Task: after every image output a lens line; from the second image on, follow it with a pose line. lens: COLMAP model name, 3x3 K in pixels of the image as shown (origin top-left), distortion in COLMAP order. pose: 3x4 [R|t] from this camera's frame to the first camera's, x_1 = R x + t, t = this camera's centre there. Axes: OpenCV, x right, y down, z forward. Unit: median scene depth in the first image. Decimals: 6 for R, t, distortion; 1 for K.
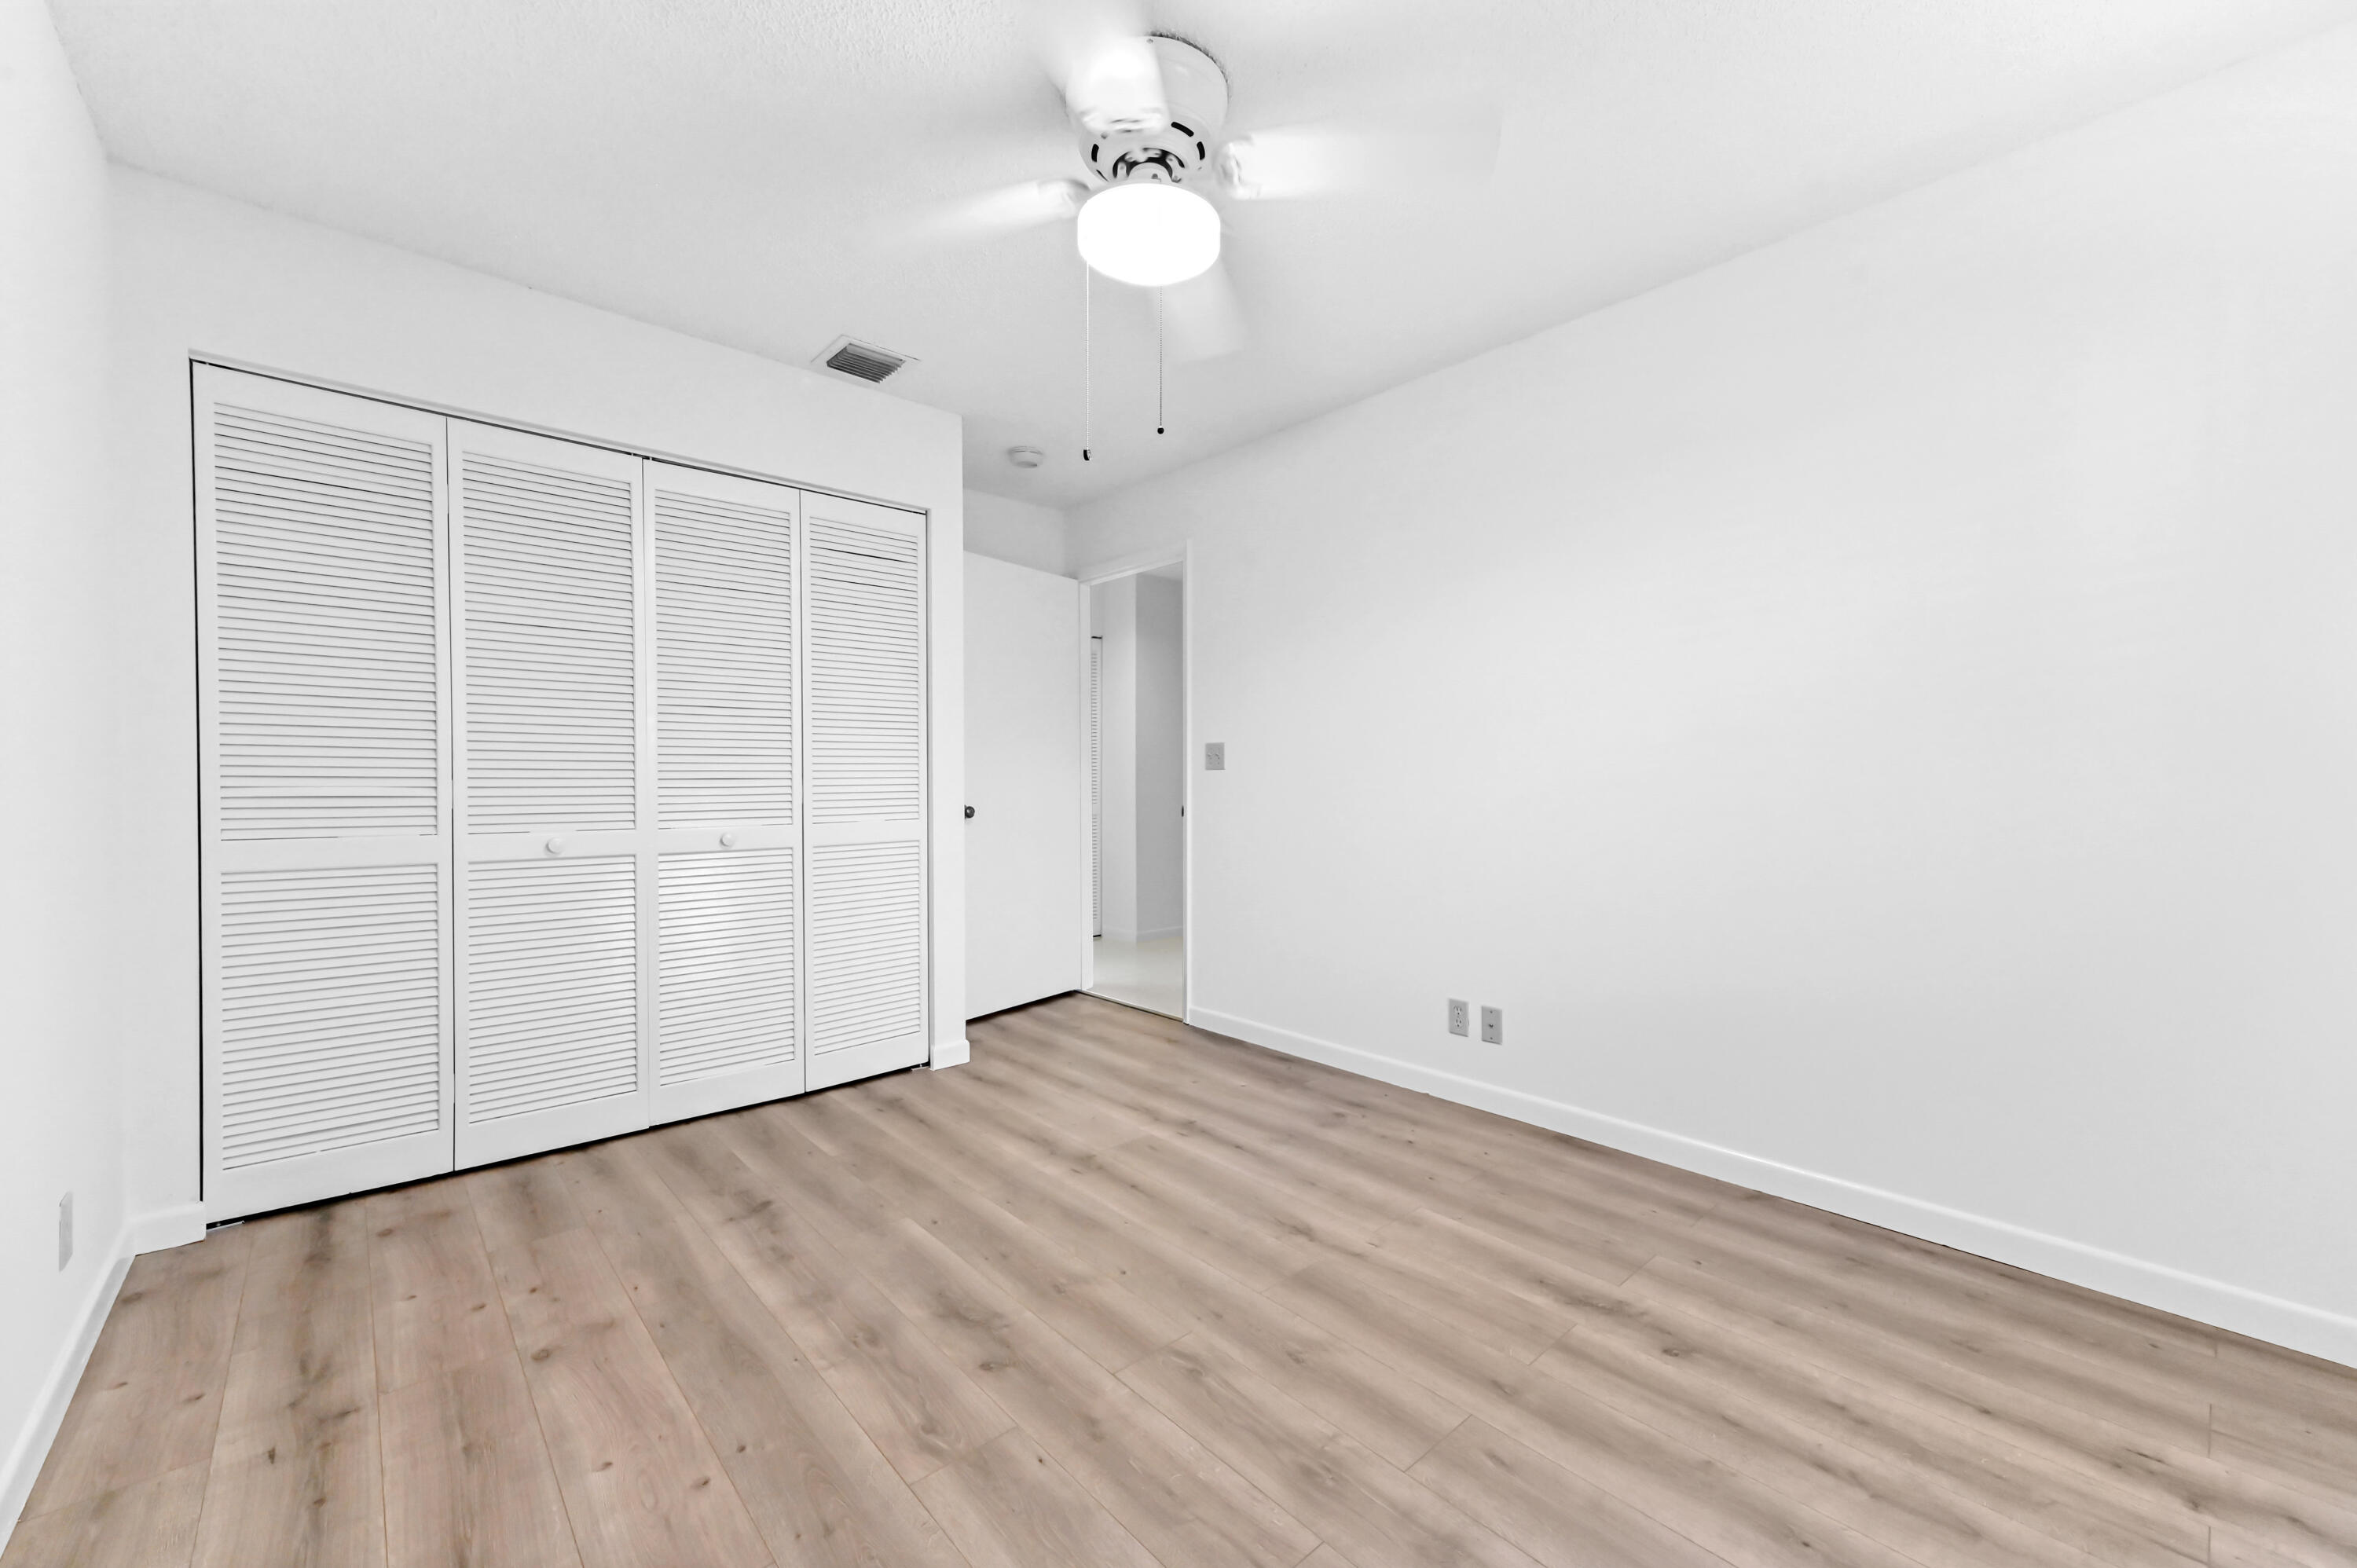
lens RADIAL K [[940.6, 0, 1180.3], [0, 940.6, 785.5], [0, 0, 1]] dist [0.000403, 0.000000]
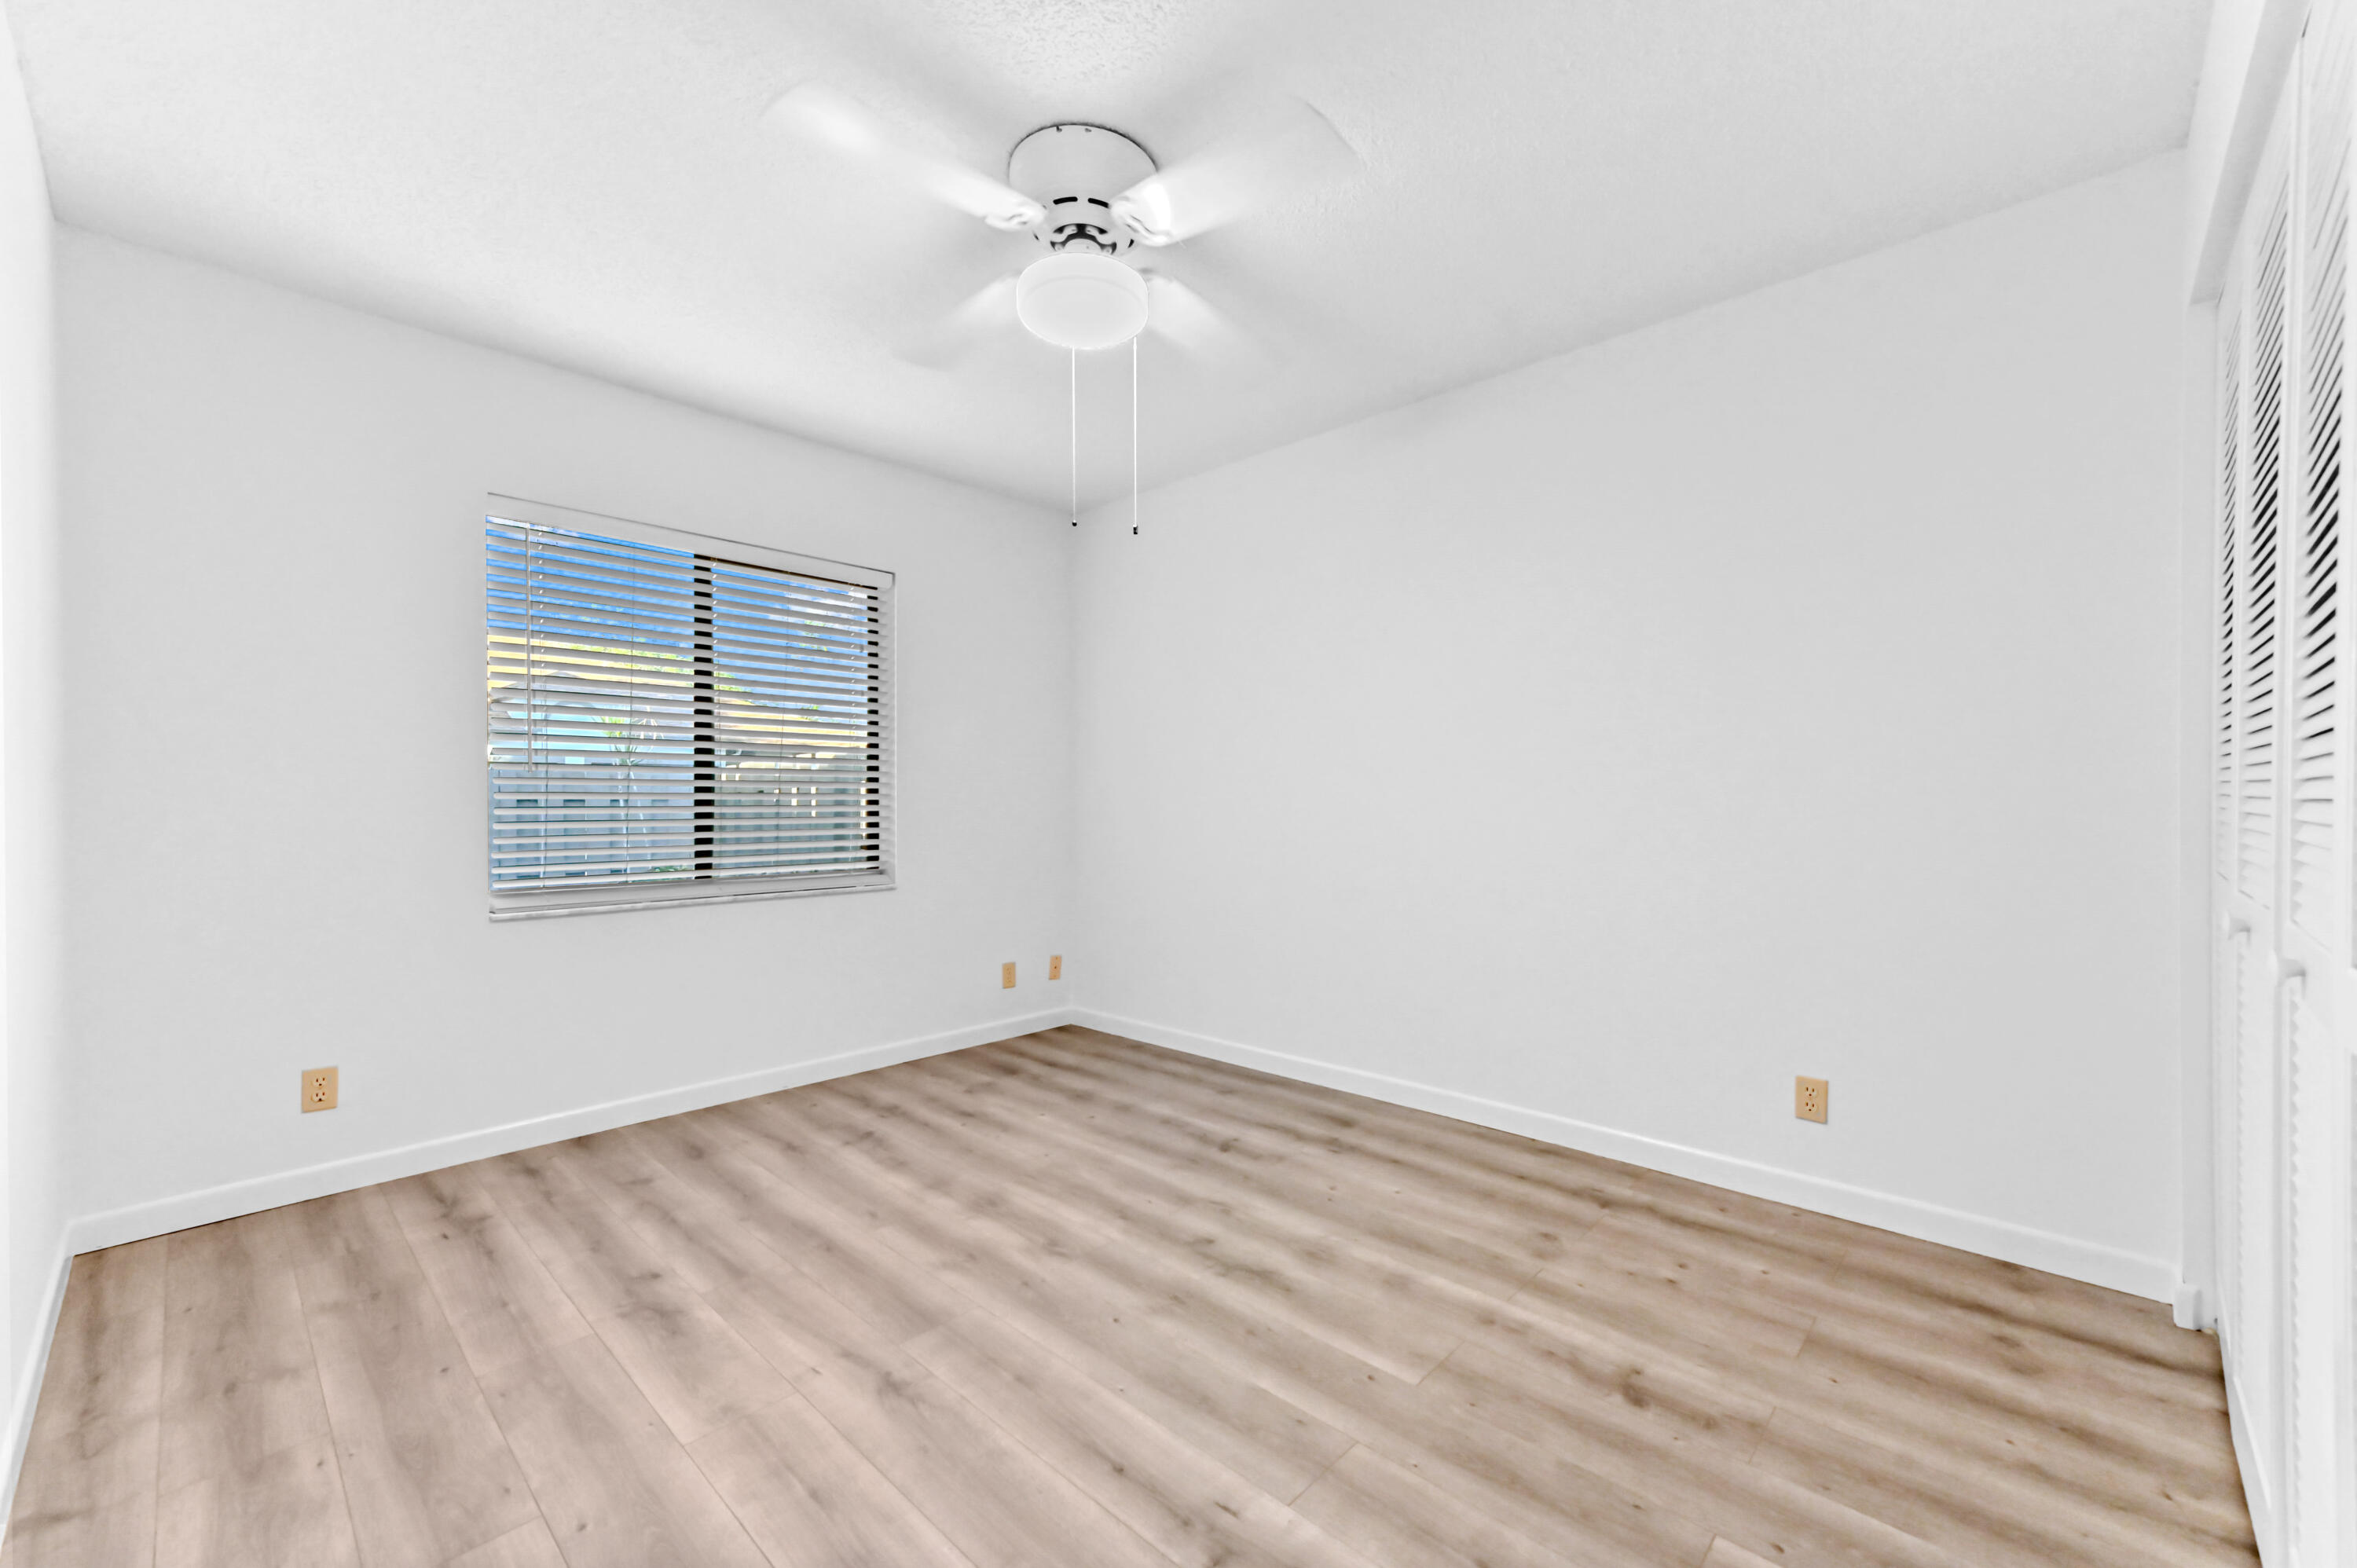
lens RADIAL K [[940.6, 0, 1177.5], [0, 940.6, 796.7], [0, 0, 1]] dist [0.000403, 0.000000]
pose [[-0.997200, 0.003542, -0.074698, -0.055250], [0.003406, 0.999992, 0.001953, -0.013750], [0.074705, 0.001693, -0.997204, 2.023596]]
